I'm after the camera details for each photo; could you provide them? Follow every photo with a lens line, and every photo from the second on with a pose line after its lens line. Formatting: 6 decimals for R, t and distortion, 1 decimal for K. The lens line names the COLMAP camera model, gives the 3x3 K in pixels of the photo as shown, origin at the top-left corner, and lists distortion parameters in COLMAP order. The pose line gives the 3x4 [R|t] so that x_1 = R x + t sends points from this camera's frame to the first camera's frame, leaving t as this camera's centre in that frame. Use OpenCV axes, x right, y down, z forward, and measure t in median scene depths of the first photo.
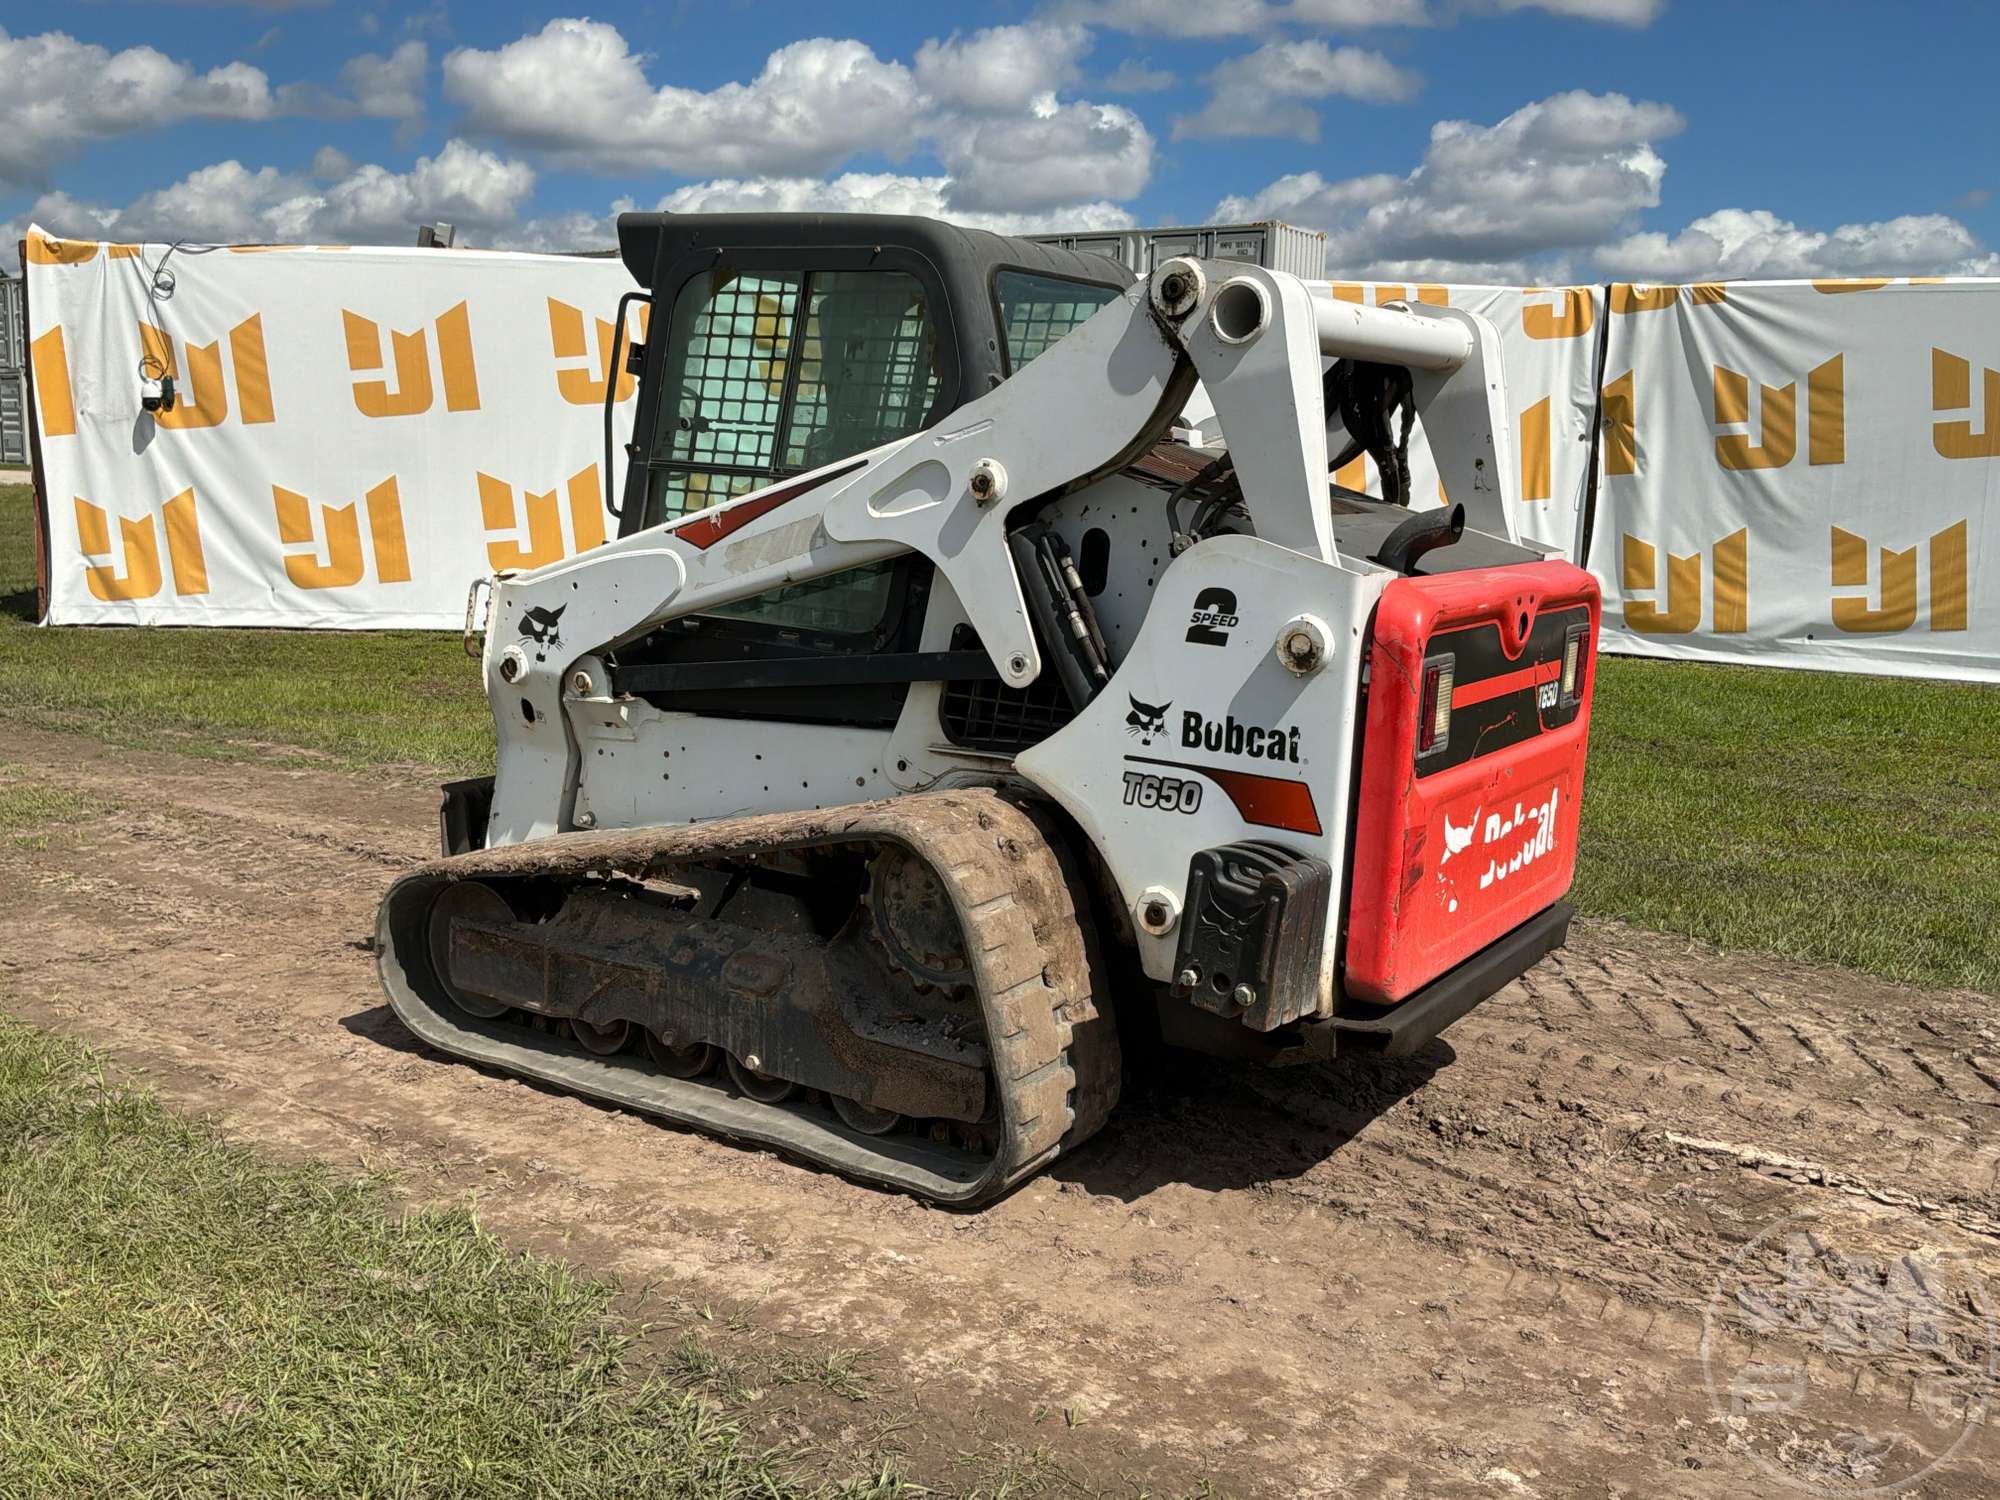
lens RADIAL K [[1826.5, 0, 996.1], [0, 1826.5, 744.2], [0, 0, 1]] dist [0.150123, -0.321283]
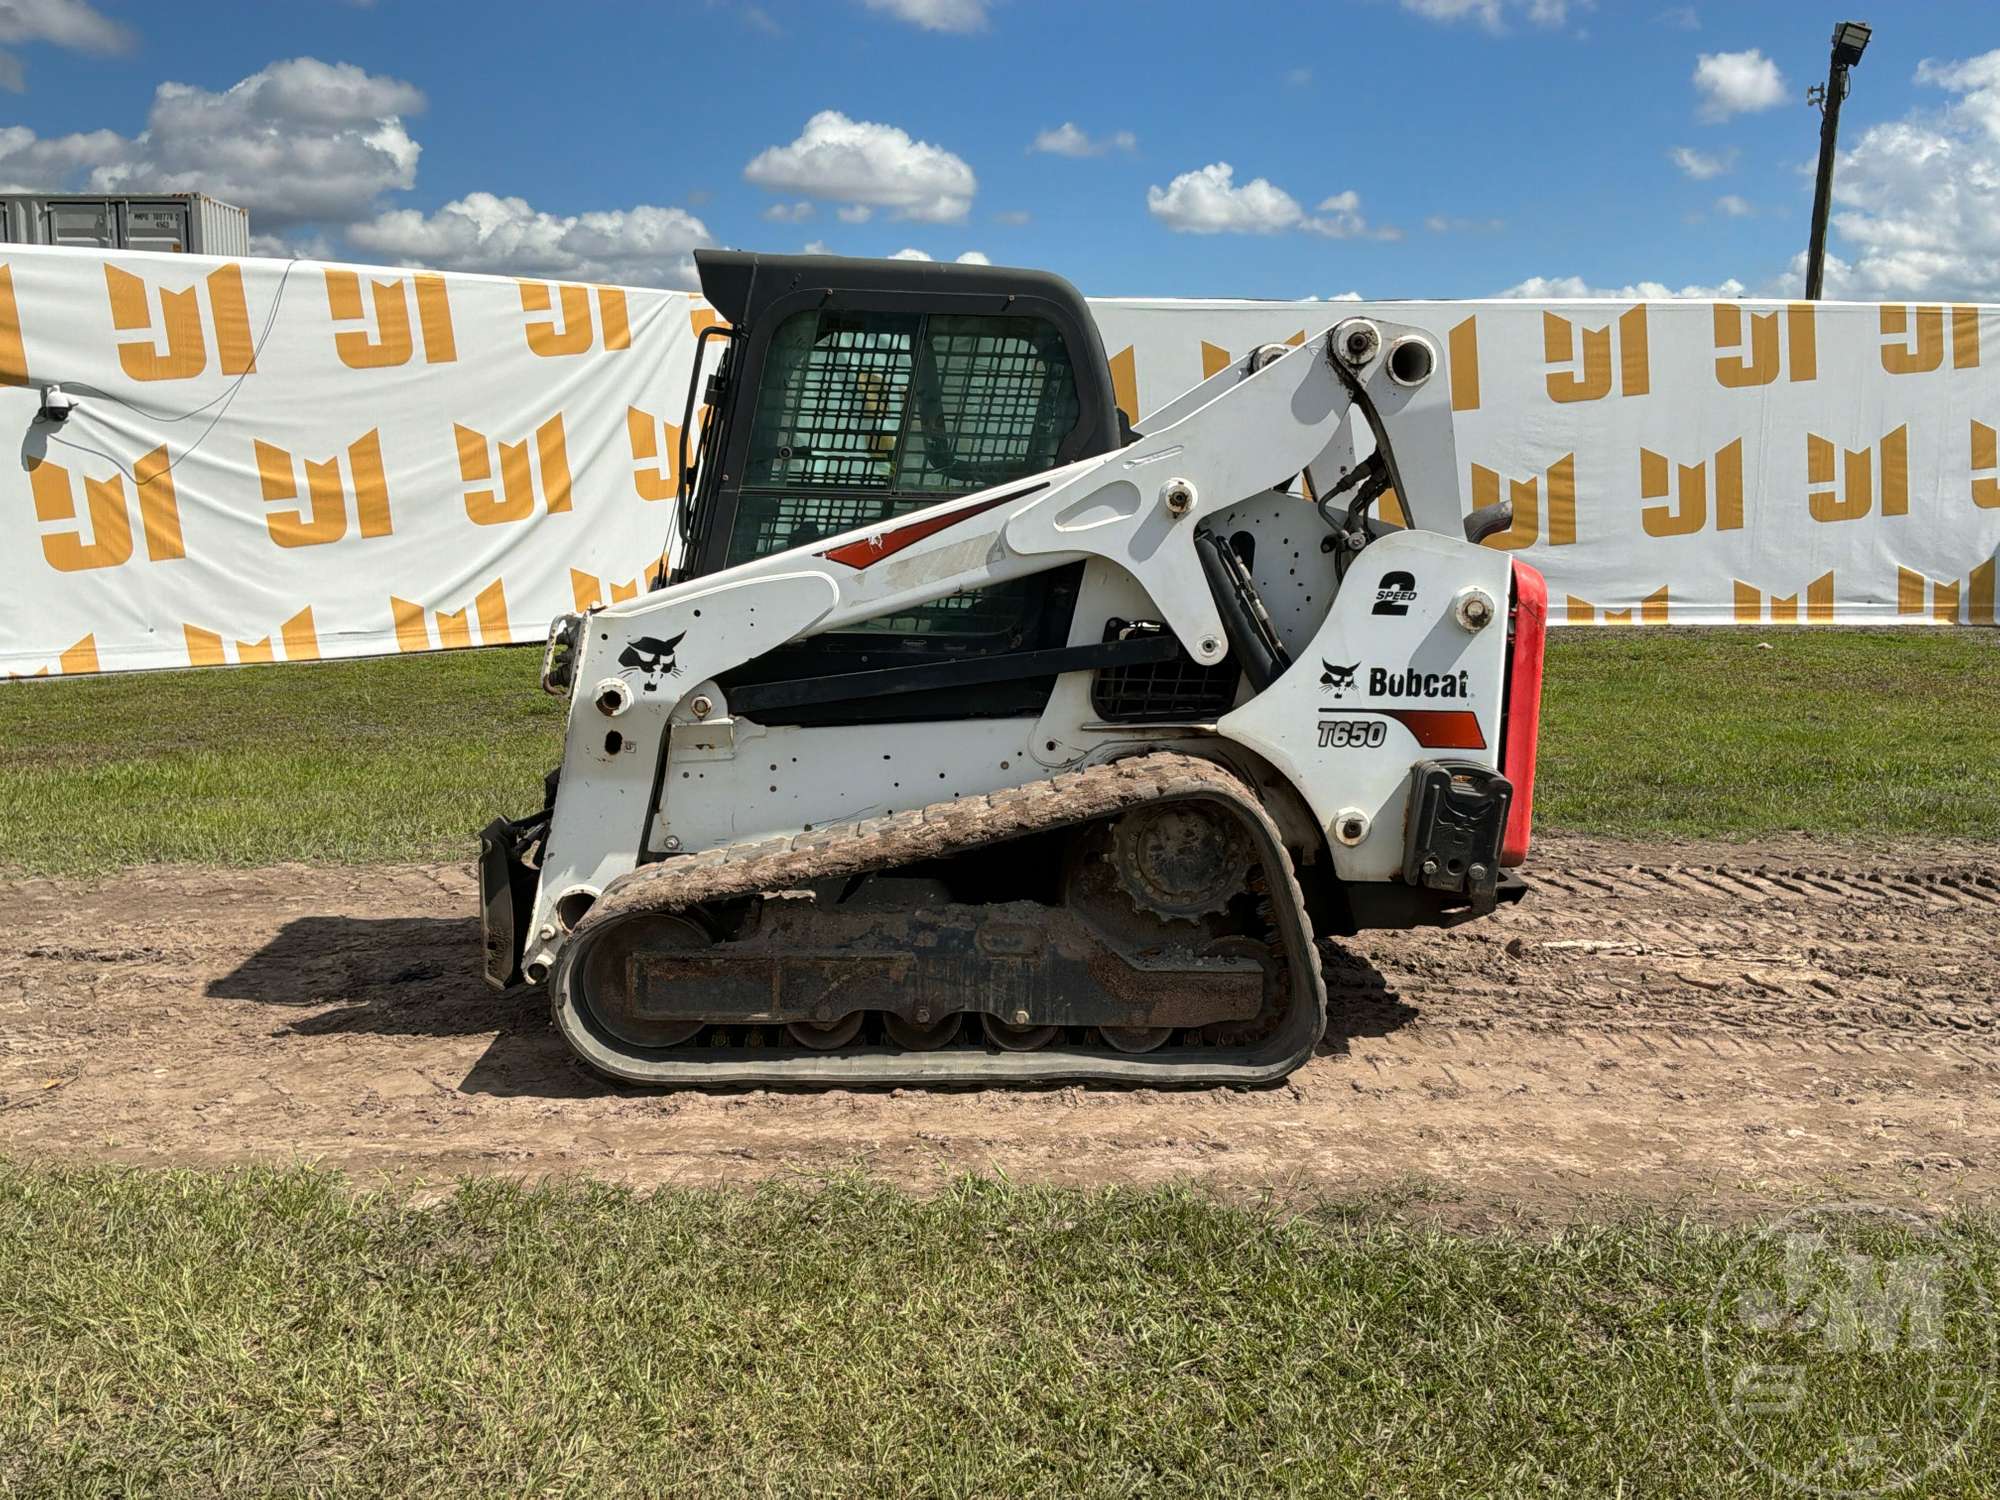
lens RADIAL K [[1867.1, 0, 999.7], [0, 1867.1, 751.1], [0, 0, 1]] dist [0.172092, -0.375971]
pose [[0.811986, -0.113780, 0.572480, -0.780089], [0.109068, 0.993117, 0.042684, -0.040256], [-0.573397, 0.027780, 0.818807, 0.056330]]
